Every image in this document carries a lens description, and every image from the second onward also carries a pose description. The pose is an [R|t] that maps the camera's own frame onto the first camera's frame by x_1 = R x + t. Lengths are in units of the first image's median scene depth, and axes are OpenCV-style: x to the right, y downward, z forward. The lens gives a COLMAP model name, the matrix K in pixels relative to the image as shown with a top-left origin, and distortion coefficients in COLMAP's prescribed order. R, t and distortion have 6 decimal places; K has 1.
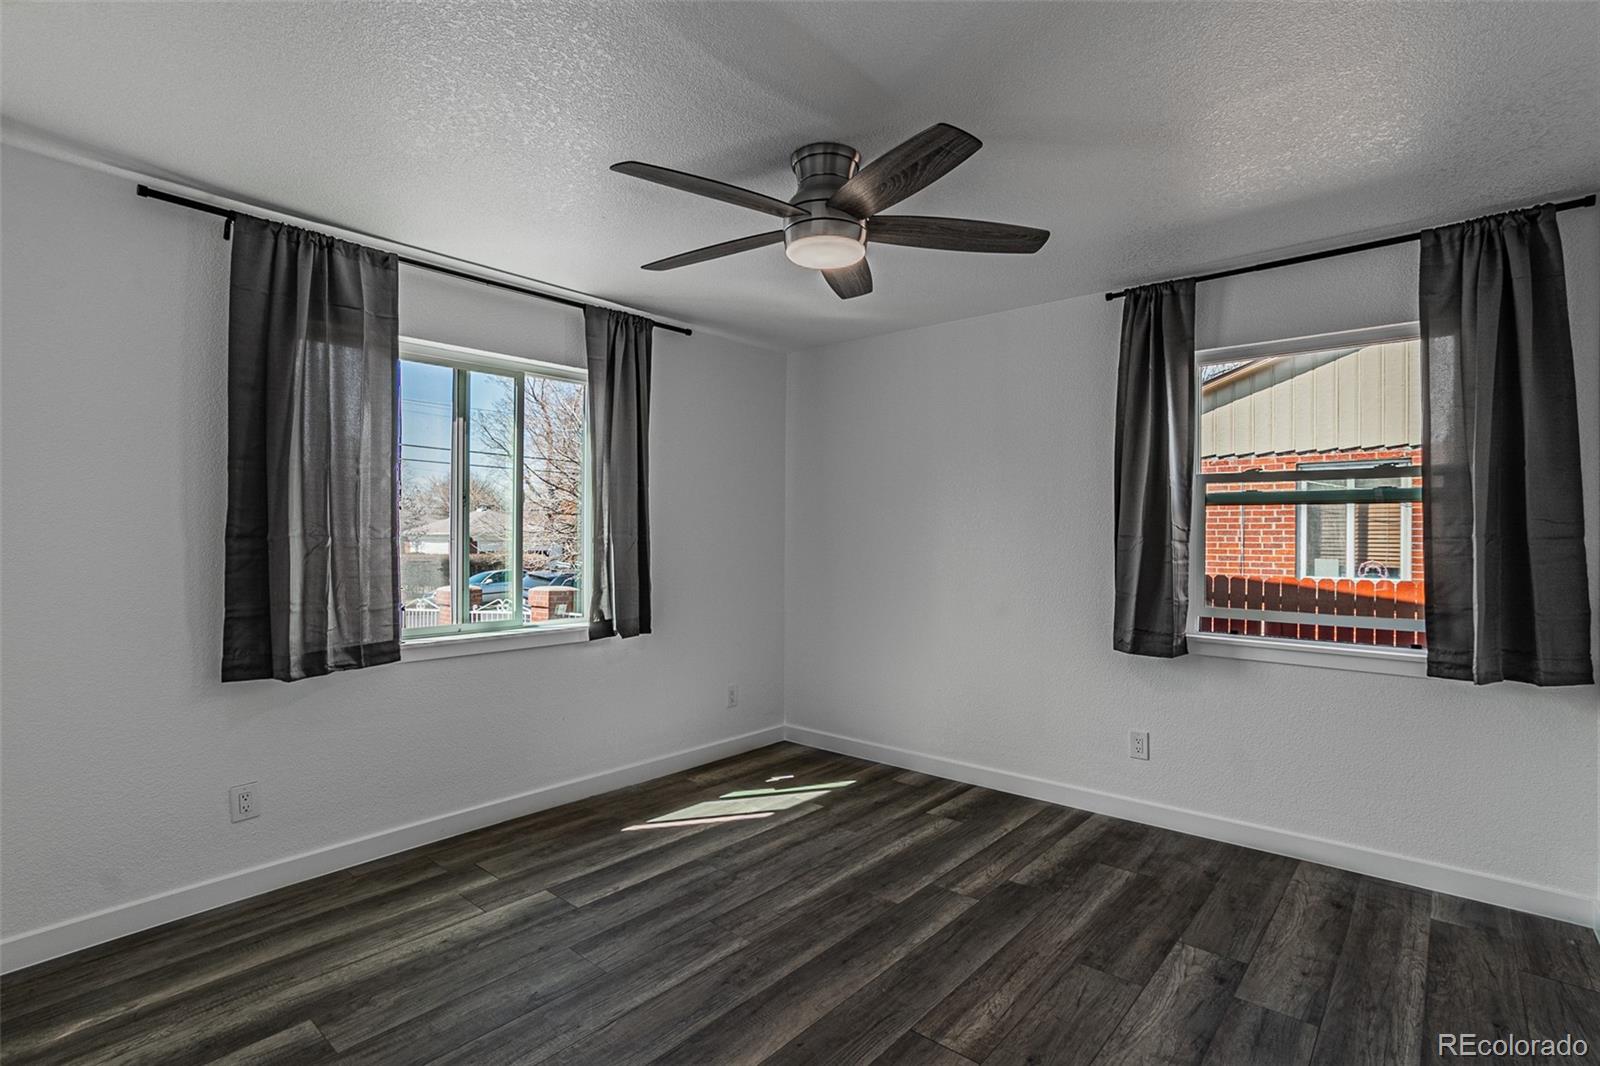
lens RADIAL K [[766.9, 0, 805.5], [0, 766.9, 532.3], [0, 0, 1]] dist [-0.035827, 0.018750]
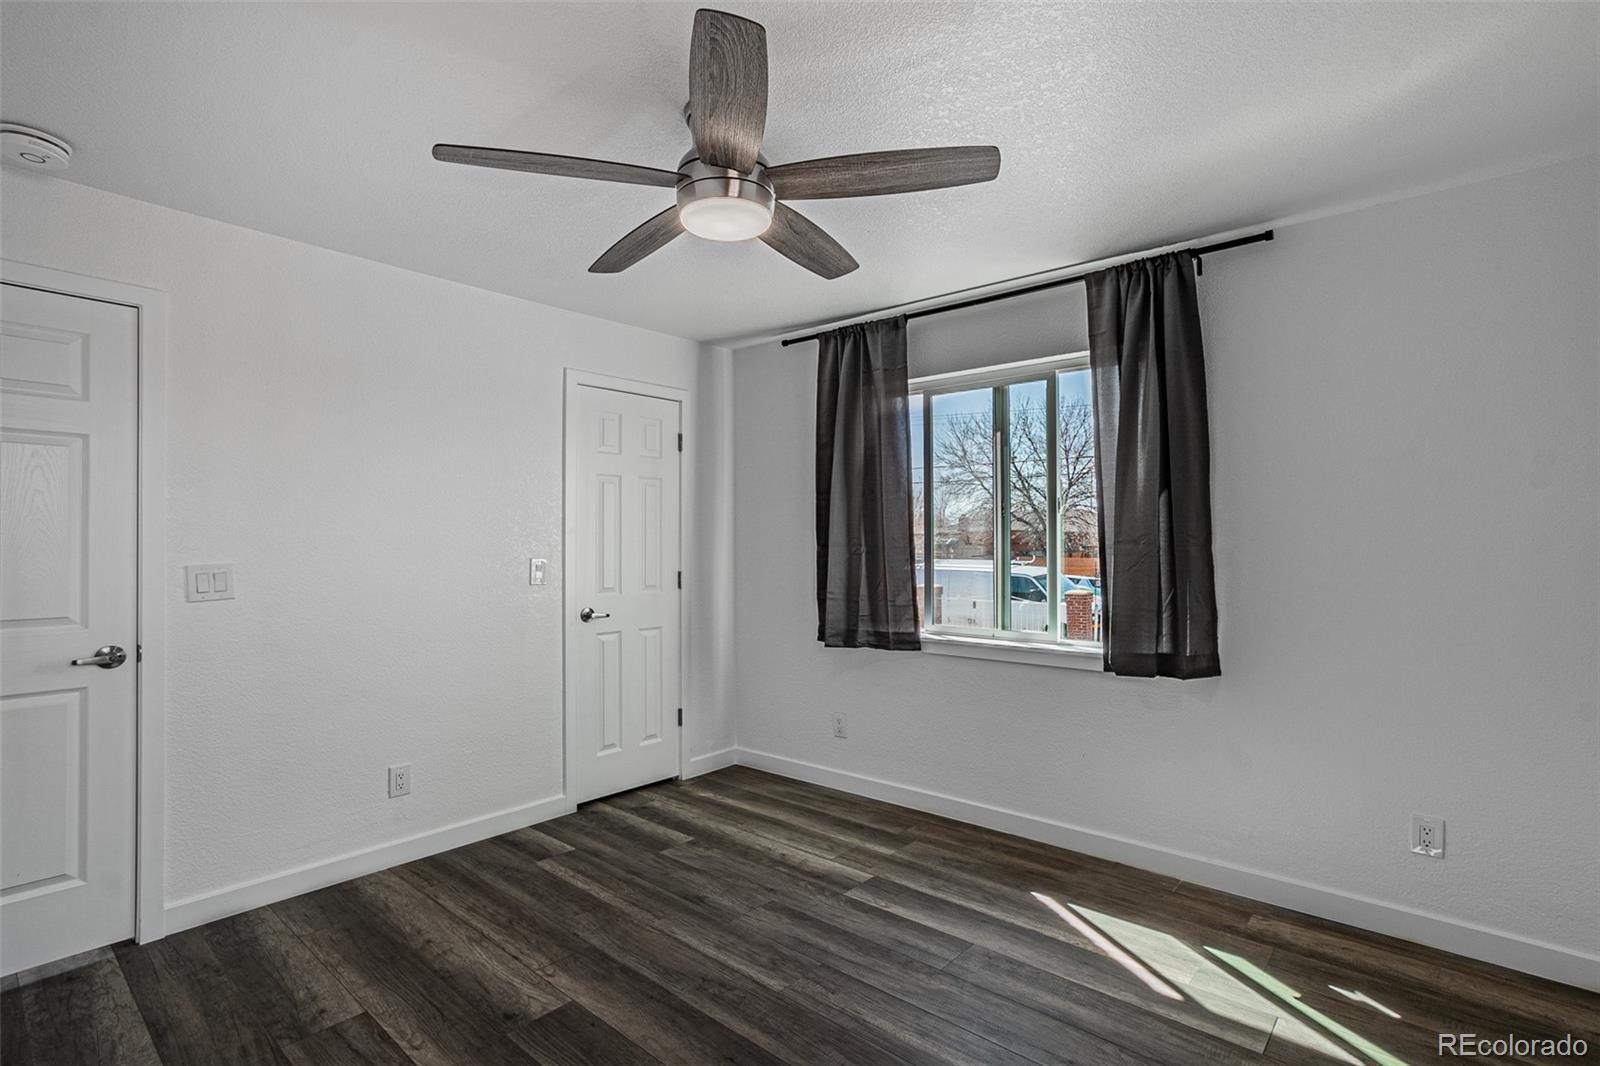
lens RADIAL K [[766.9, 0, 807.0], [0, 766.9, 531.1], [0, 0, 1]] dist [-0.035827, 0.018750]
pose [[0.001644, -0.018015, -0.999836, 0.661015], [-0.000267, 0.999838, -0.018016, 0.004739], [0.999999, 0.000297, 0.001638, 0.808678]]
